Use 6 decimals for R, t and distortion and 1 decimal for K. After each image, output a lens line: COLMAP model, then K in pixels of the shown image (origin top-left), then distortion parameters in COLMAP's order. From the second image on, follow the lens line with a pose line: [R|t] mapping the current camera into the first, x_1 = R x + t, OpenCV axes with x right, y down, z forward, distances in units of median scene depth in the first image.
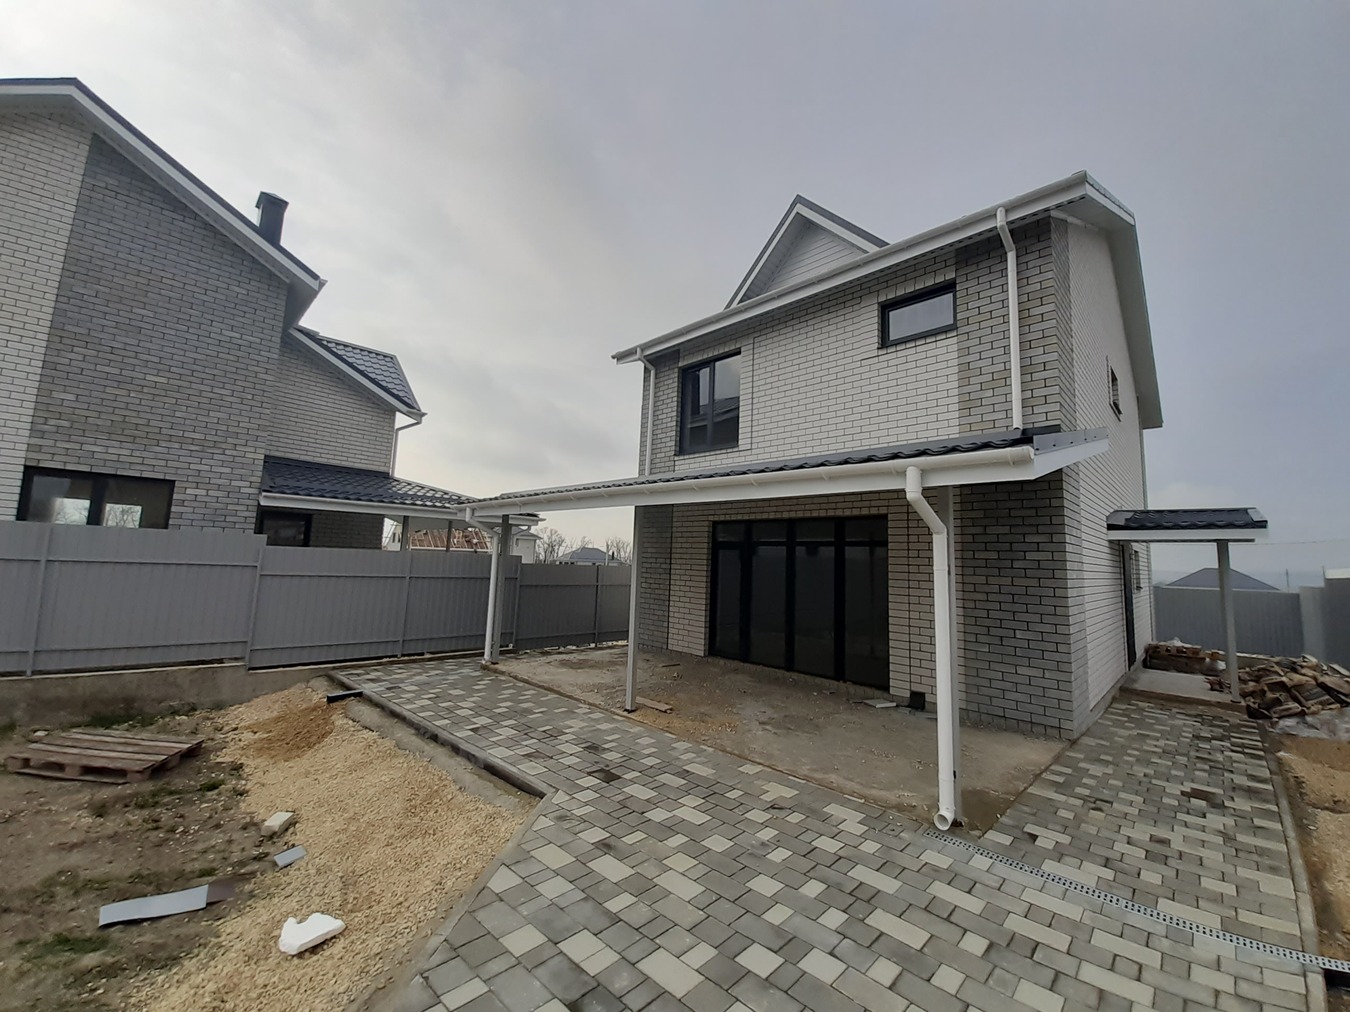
lens RADIAL K [[531.4, 0, 692.0], [0, 531.4, 494.9], [0, 0, 1]] dist [0.020054, -0.016609]
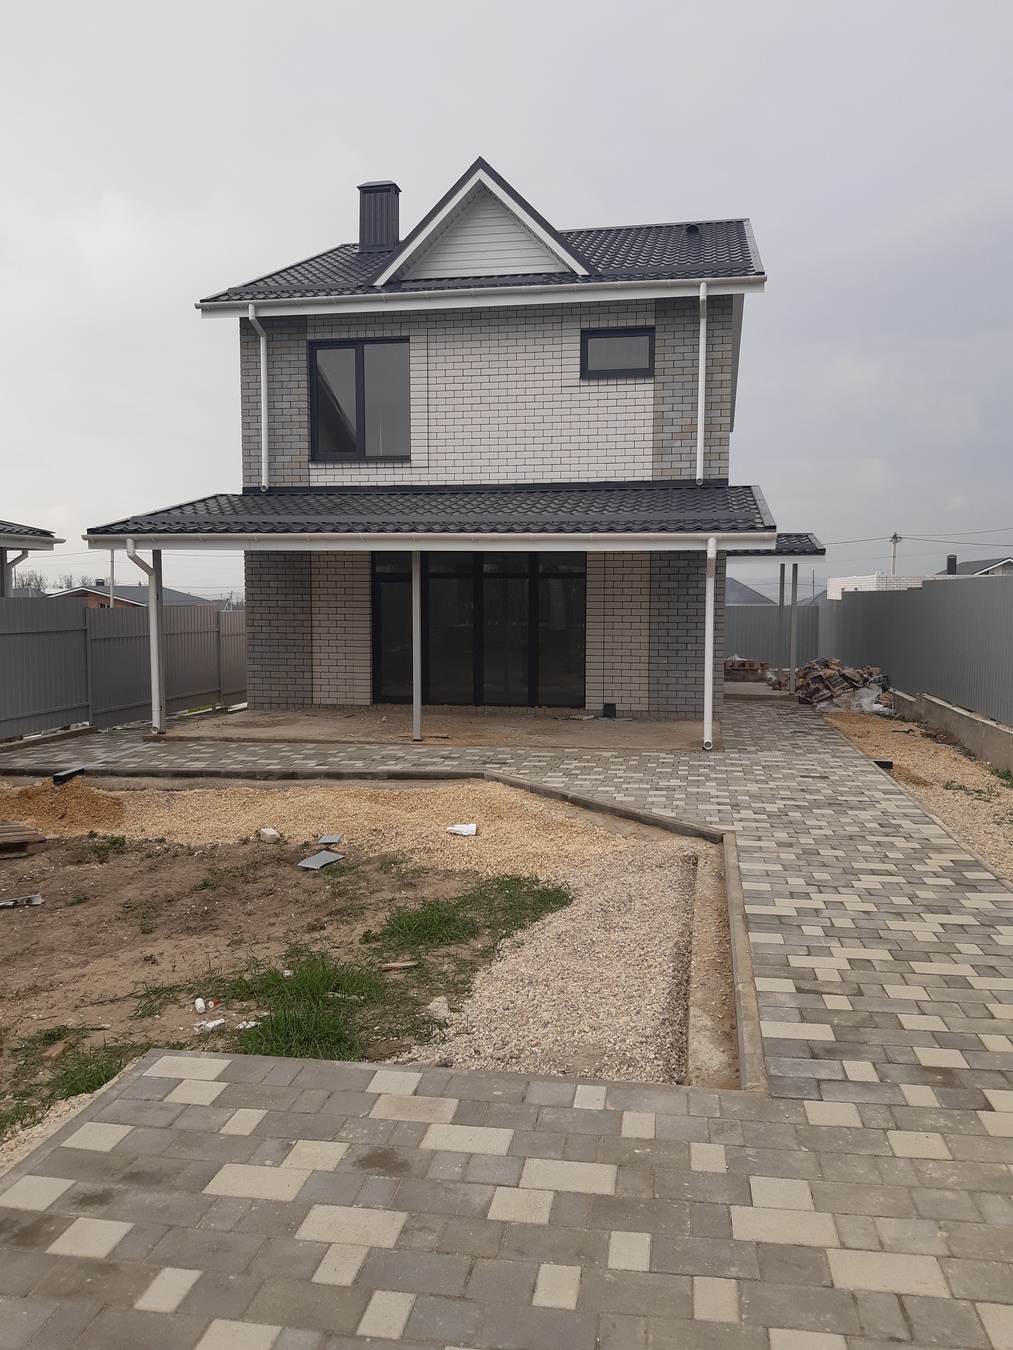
lens RADIAL K [[1045.6, 0, 506.5], [0, 1045.6, 675.0], [0, 0, 1]] dist [0.056366, -0.111557]
pose [[0.831769, -0.077355, 0.549706, -0.910302], [-0.041409, 0.978839, 0.200399, -0.123650], [-0.553575, -0.189448, 0.810965, -0.635698]]
